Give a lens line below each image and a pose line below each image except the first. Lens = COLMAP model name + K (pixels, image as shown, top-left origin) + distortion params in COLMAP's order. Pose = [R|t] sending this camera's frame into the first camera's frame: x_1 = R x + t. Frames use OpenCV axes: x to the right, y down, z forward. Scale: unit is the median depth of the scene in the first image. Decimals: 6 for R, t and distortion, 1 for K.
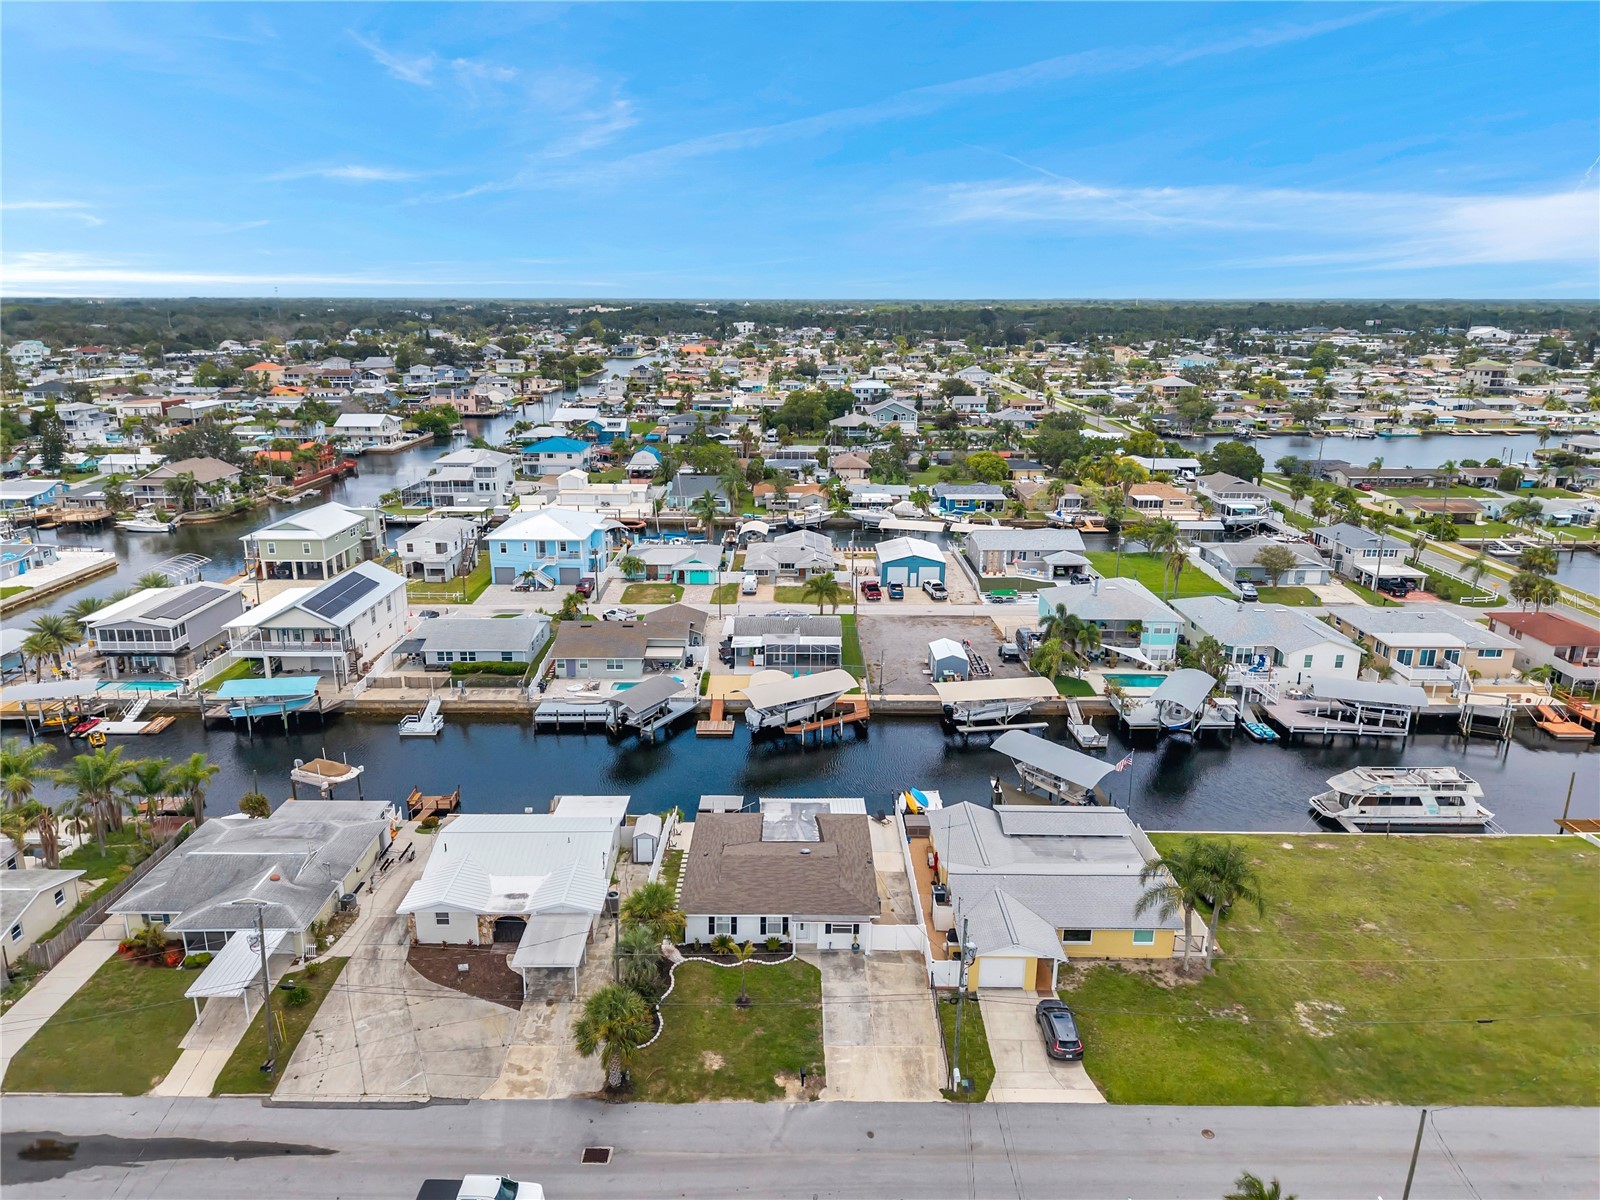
lens RADIAL K [[1073.4, 0, 787.3], [0, 1073.4, 604.6], [0, 0, 1]] dist [0.049667, -0.081431]
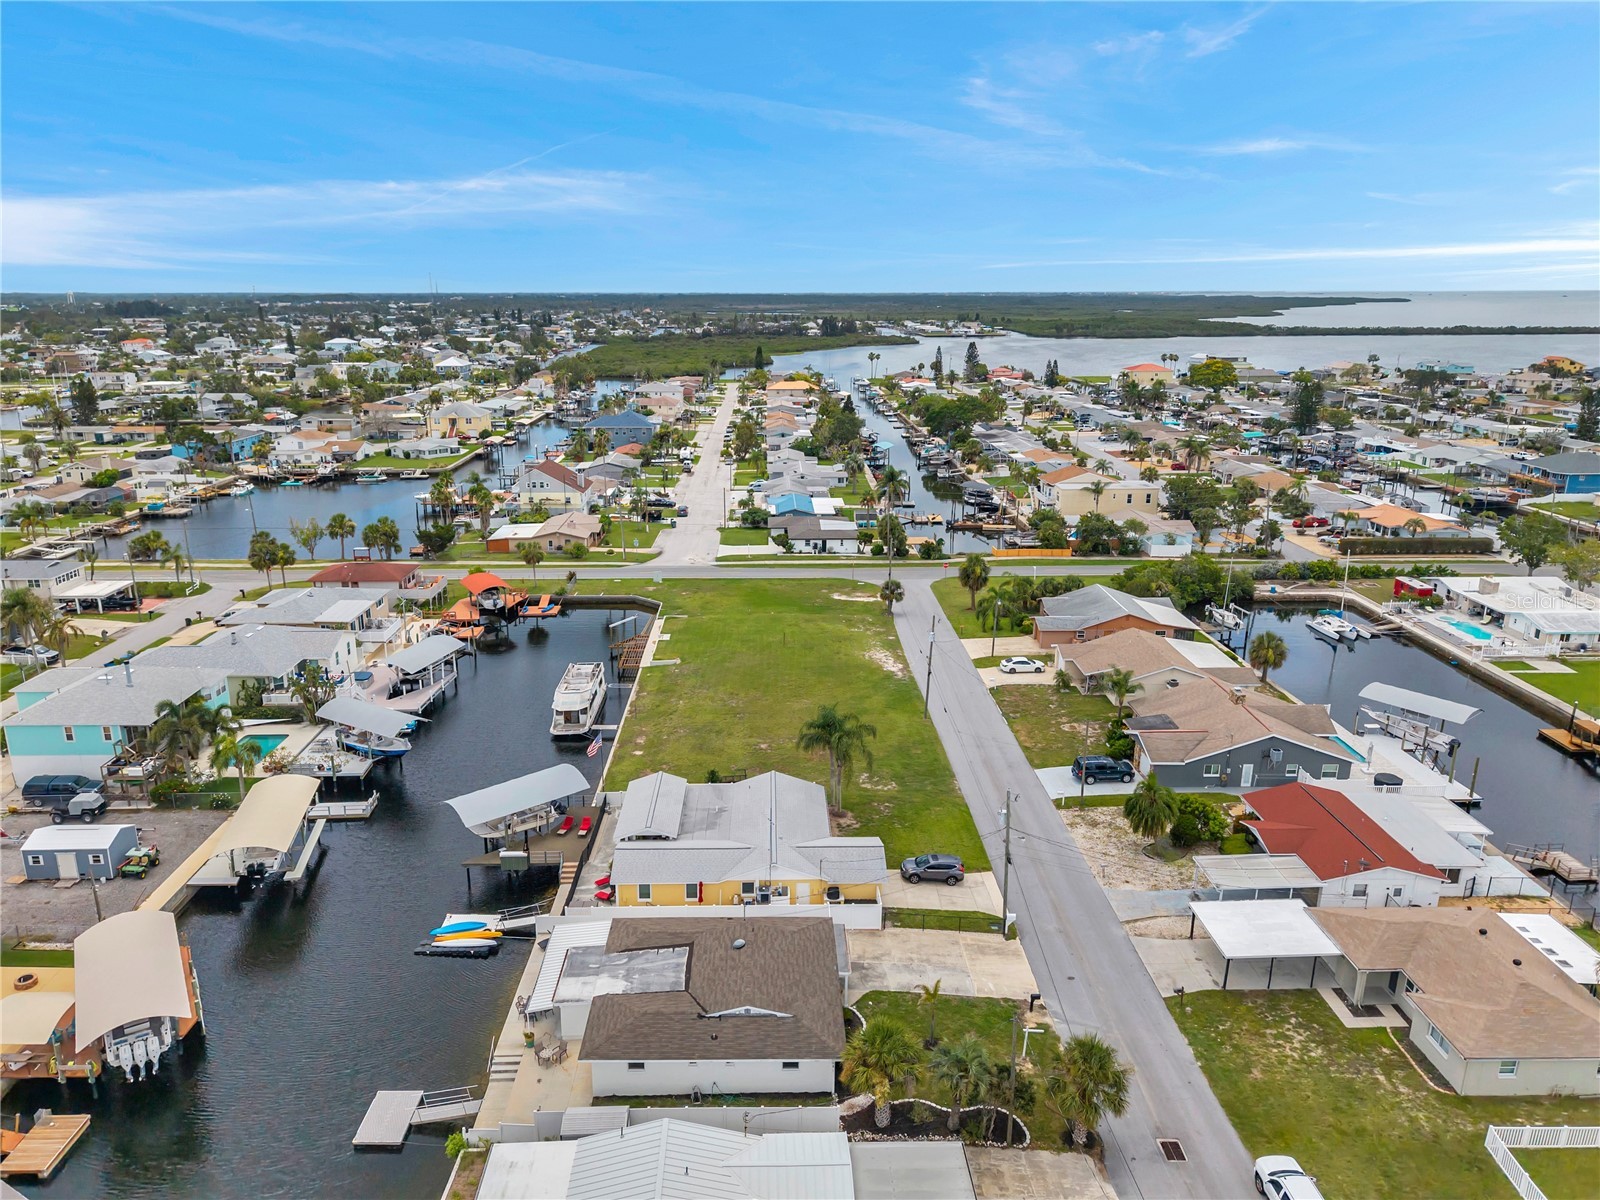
lens RADIAL K [[1084.2, 0, 772.4], [0, 1084.2, 574.0], [0, 0, 1]] dist [0.037659, -0.044512]
pose [[-0.014262, -0.252722, 0.967434, -0.486034], [0.278918, 0.928122, 0.246565, -0.161266], [-0.960209, 0.273351, 0.057252, 0.553489]]
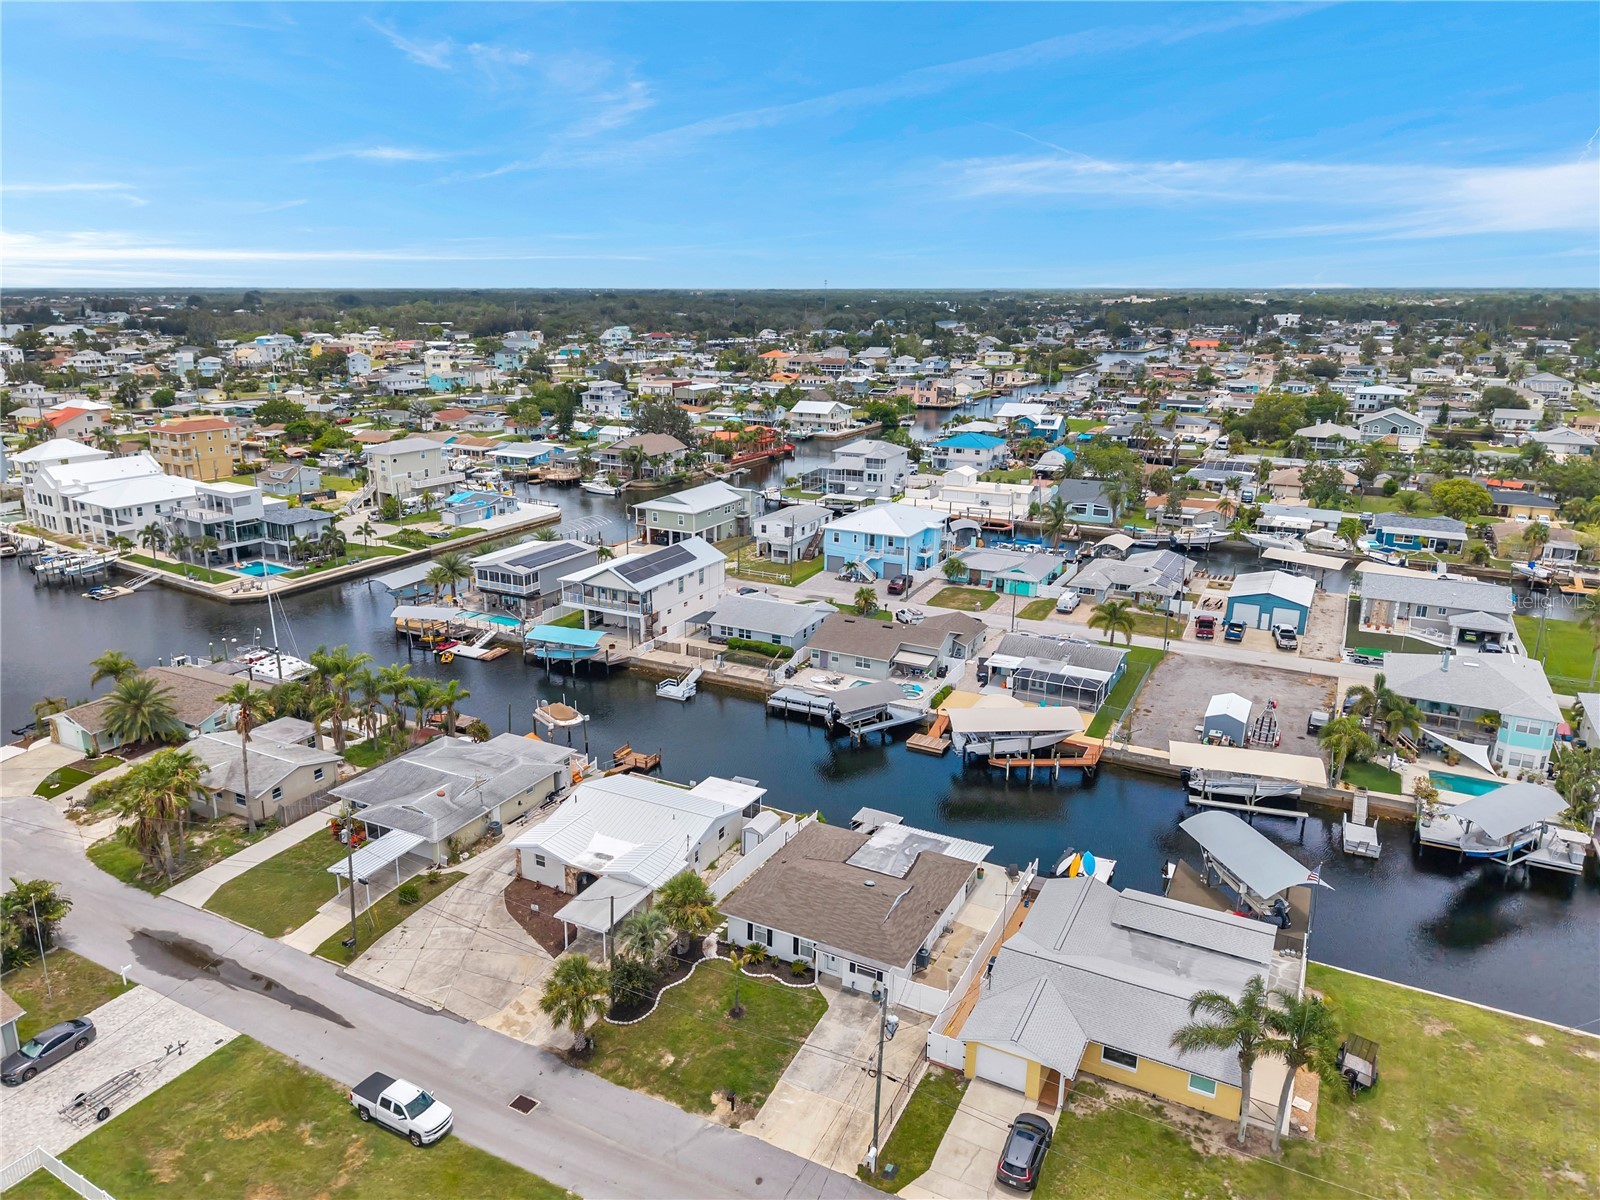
lens RADIAL K [[1077.9, 0, 771.7], [0, 1077.9, 596.2], [0, 0, 1]] dist [0.073529, -0.110826]
pose [[0.882268, 0.126325, -0.453481, 0.225907], [-0.126567, 0.991506, 0.029959, -0.027115], [0.453414, 0.030964, 0.890762, 0.061761]]
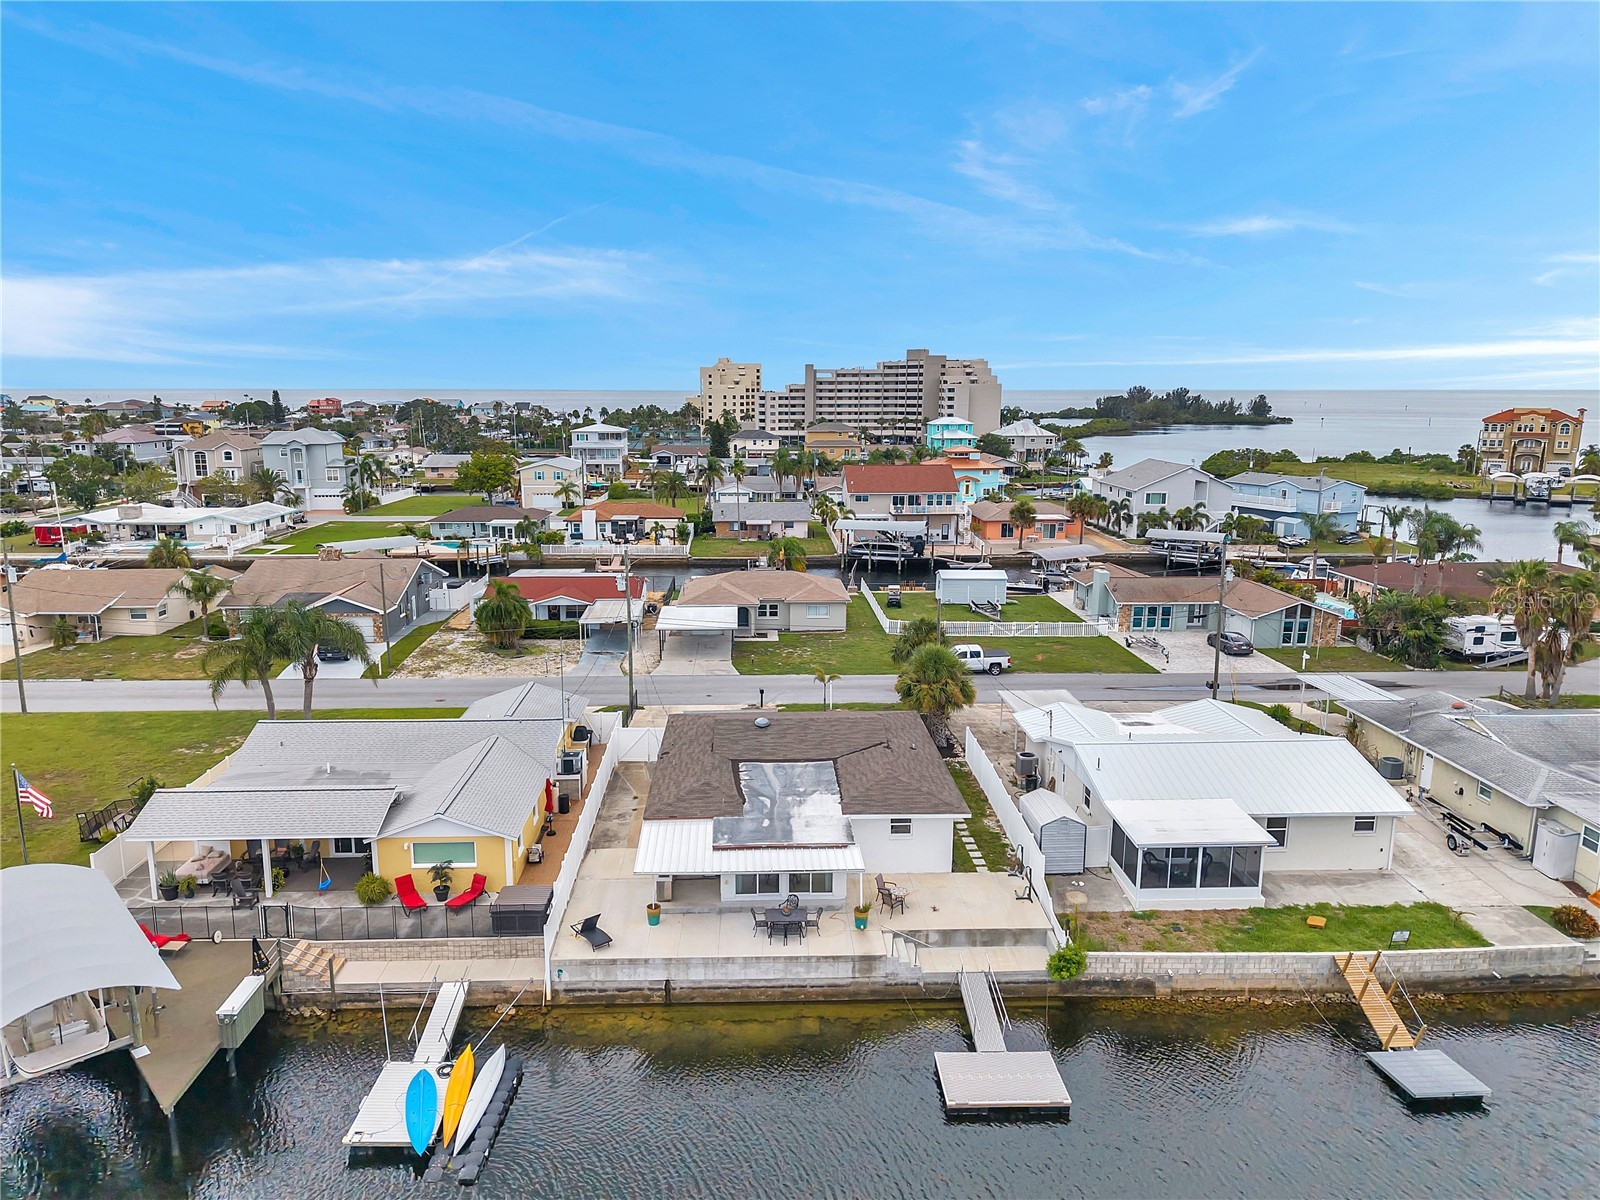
lens RADIAL K [[1074.6, 0, 780.7], [0, 1074.6, 599.9], [0, 0, 1]] dist [0.050514, -0.057476]
pose [[-0.999099, 0.006953, -0.041861, 0.021408], [-0.012912, 0.889897, 0.455978, -0.097775], [0.040422, 0.456108, -0.889006, 1.027164]]
